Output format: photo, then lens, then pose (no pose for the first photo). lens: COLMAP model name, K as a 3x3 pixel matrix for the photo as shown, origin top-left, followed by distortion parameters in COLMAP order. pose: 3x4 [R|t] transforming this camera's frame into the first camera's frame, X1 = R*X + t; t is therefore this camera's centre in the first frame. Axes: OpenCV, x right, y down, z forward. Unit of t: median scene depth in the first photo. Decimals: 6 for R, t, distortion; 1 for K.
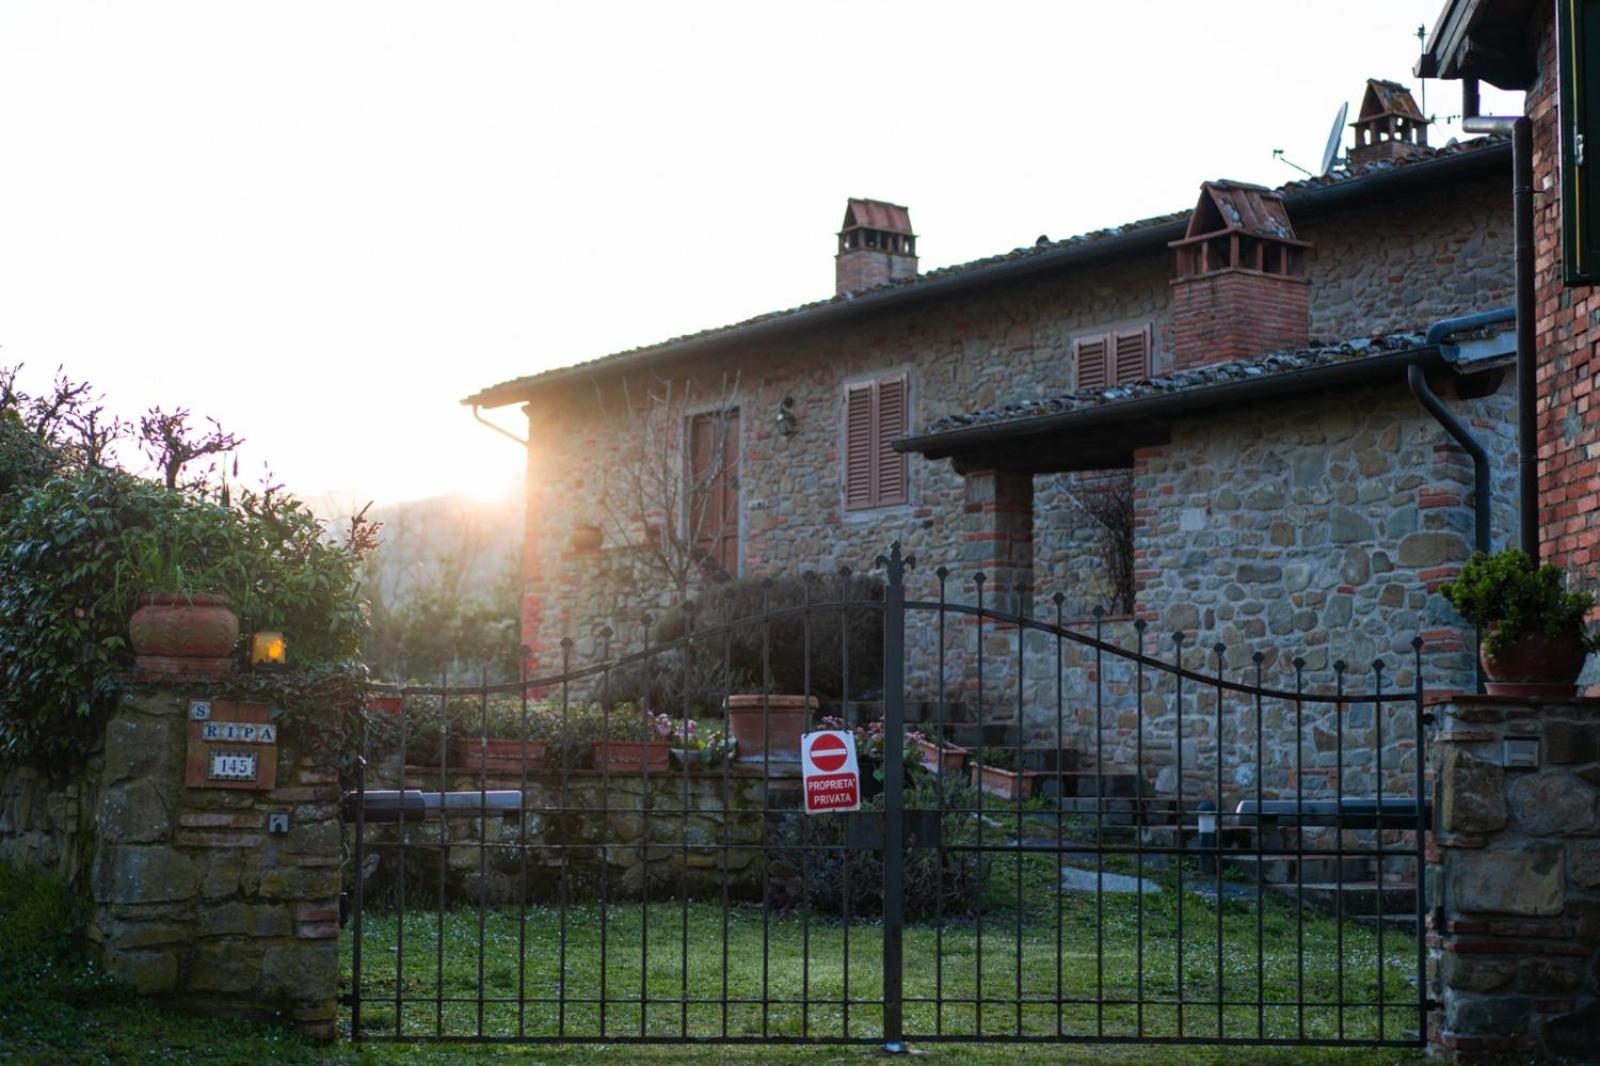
lens RADIAL K [[2497.3, 0, 791.0], [0, 2497.3, 528.4], [0, 0, 1]] dist [-0.011685, 0.000000]
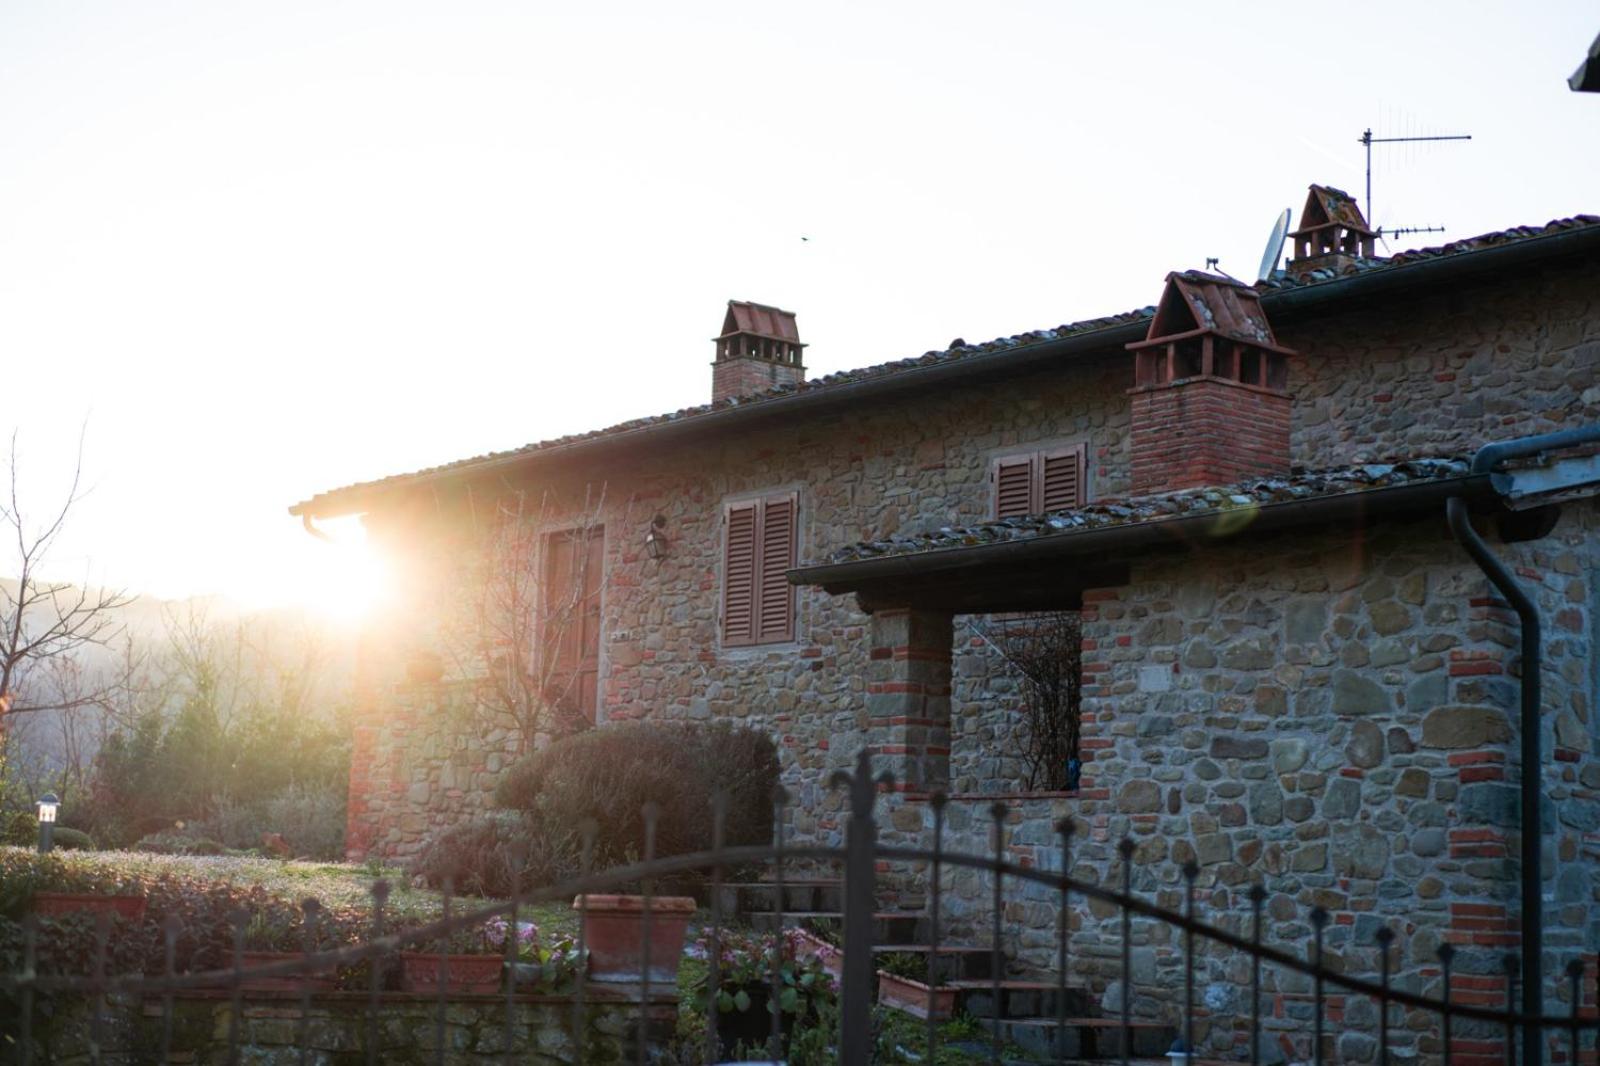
lens RADIAL K [[2497.3, 0, 803.2], [0, 2497.3, 548.9], [0, 0, 1]] dist [-0.011685, 0.000000]
pose [[0.997705, 0.030778, 0.060312, -0.004919], [-0.028275, 0.998720, -0.041928, -0.007462], [-0.061526, 0.040127, 0.997299, 0.168421]]
